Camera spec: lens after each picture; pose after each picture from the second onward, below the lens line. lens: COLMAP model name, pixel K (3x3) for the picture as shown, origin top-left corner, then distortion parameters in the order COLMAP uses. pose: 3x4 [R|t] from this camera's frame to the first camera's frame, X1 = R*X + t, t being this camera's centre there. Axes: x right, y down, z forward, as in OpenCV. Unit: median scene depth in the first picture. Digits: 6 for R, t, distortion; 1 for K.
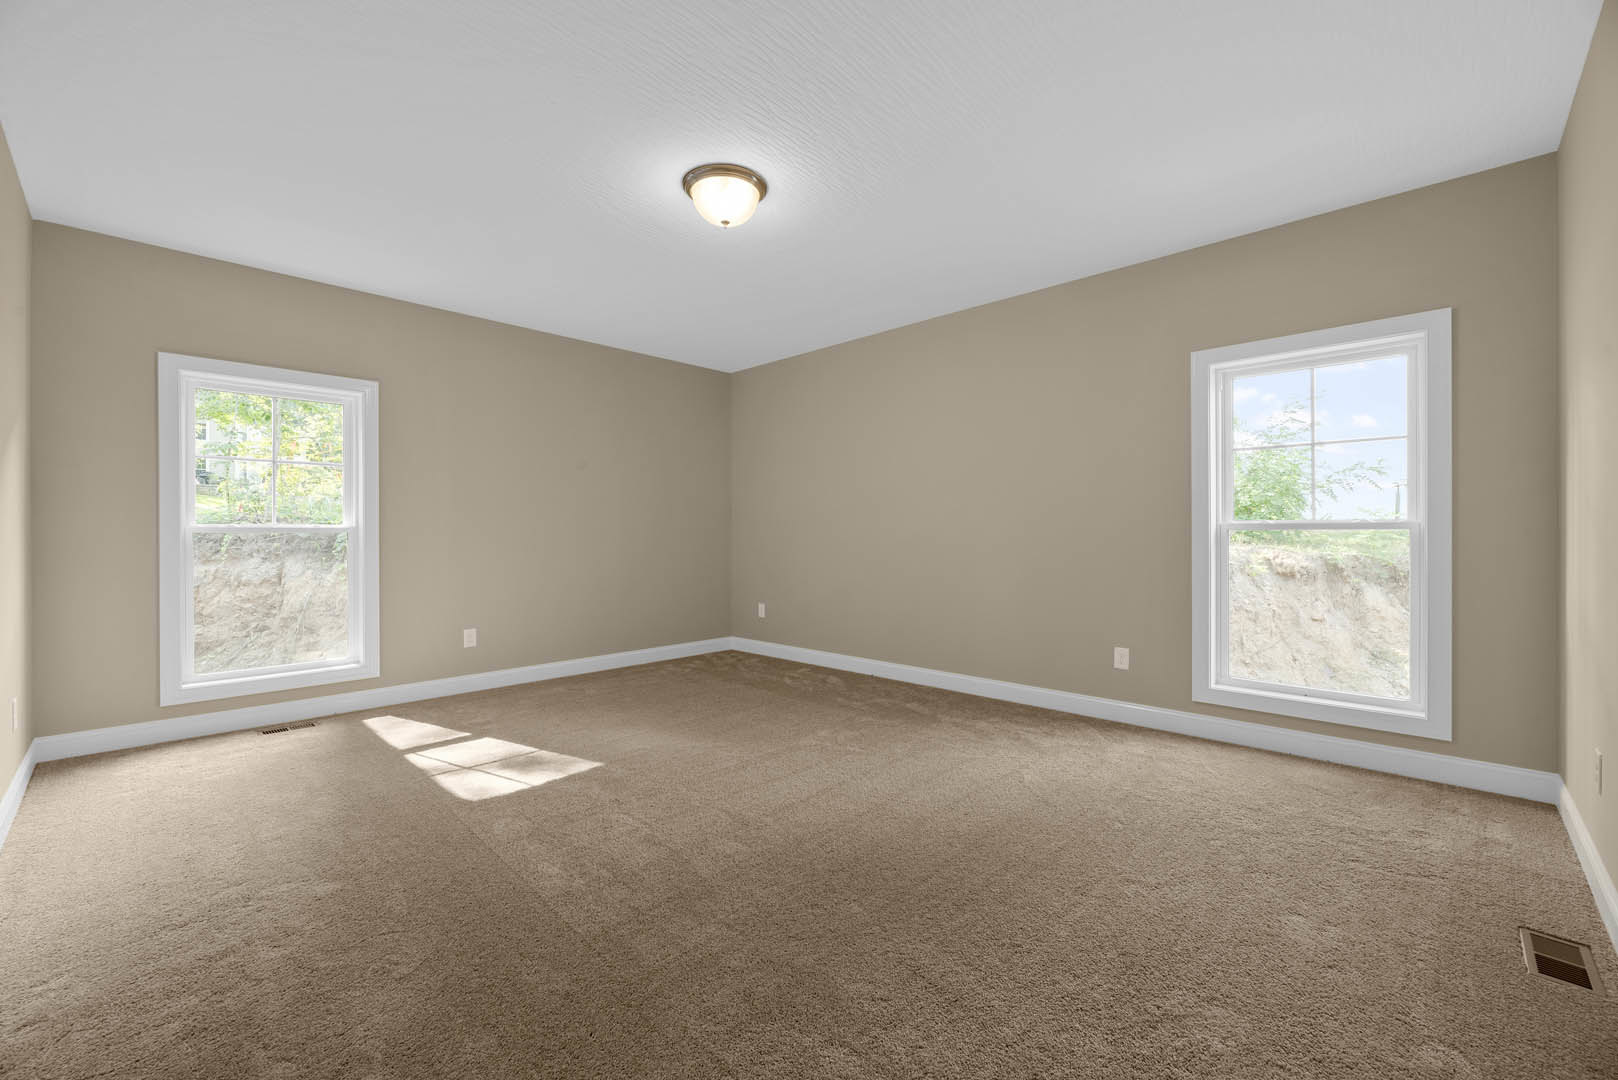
lens RADIAL K [[656.4, 0, 823.4], [0, 656.4, 528.6], [0, 0, 1]] dist [-0.001575, -0.000454]
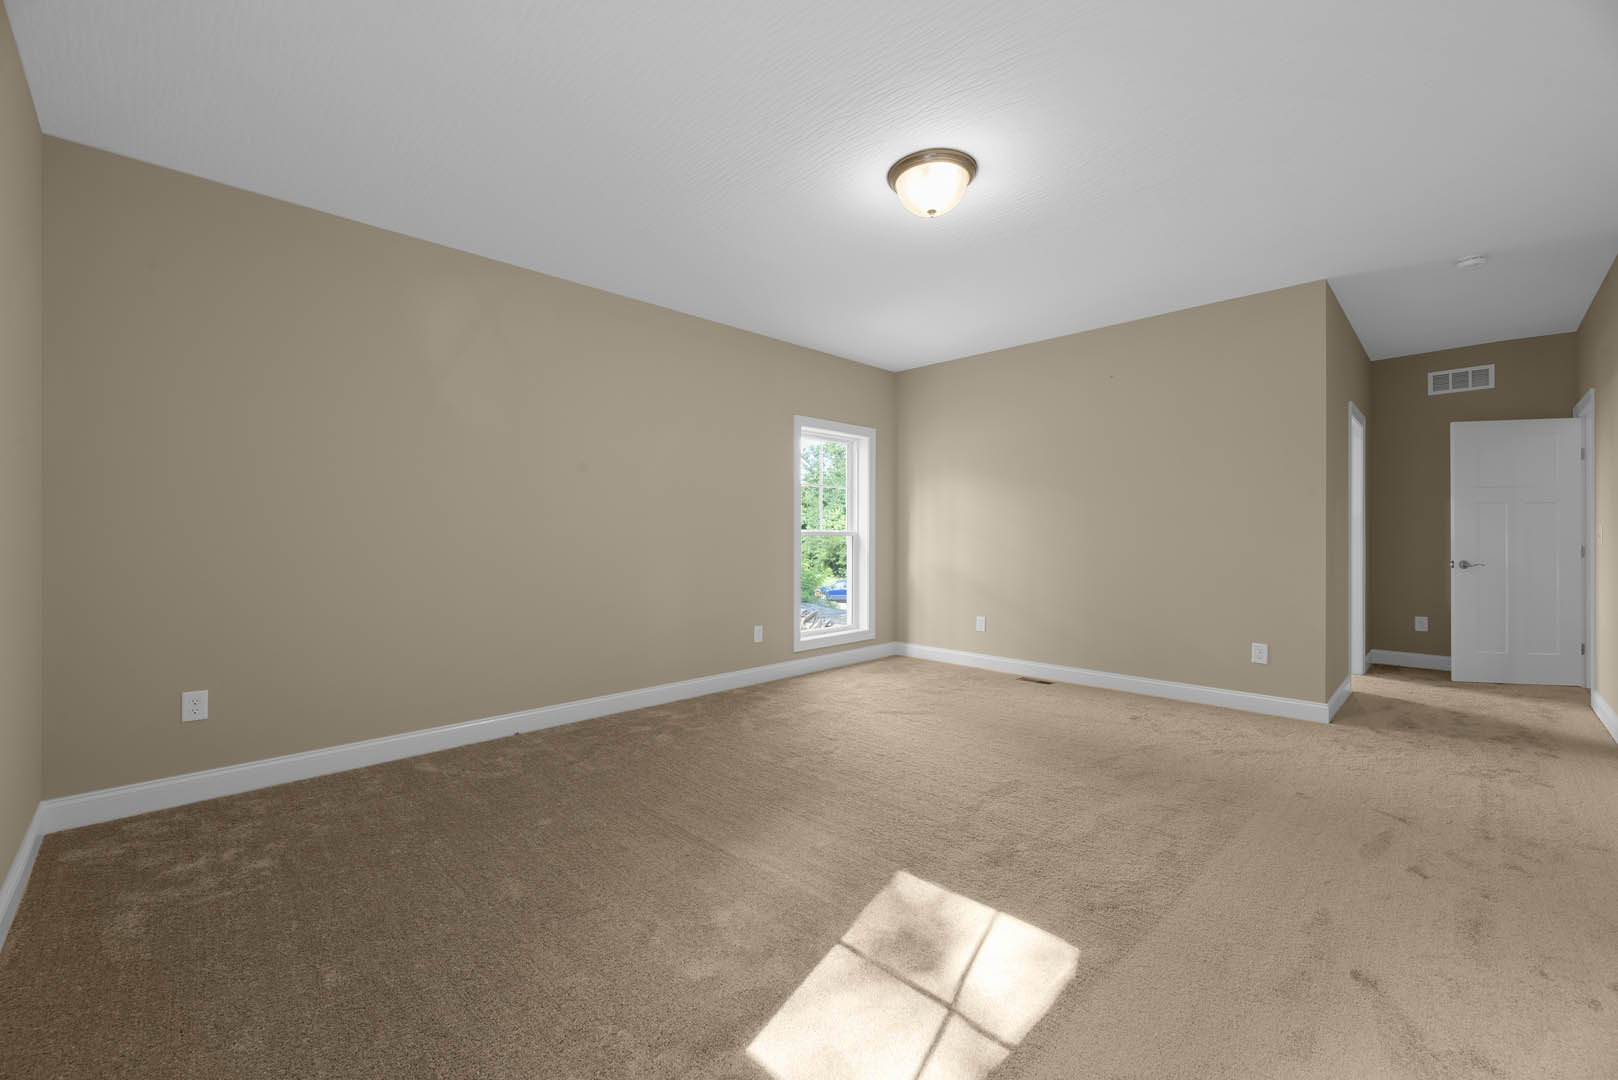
lens RADIAL K [[656.4, 0, 819.1], [0, 656.4, 532.6], [0, 0, 1]] dist [-0.001575, -0.000454]
pose [[0.035958, 0.005874, 0.999336, -1.035531], [-0.005252, 0.999970, -0.005689, 0.011476], [-0.999339, -0.005043, 0.035988, 1.080217]]
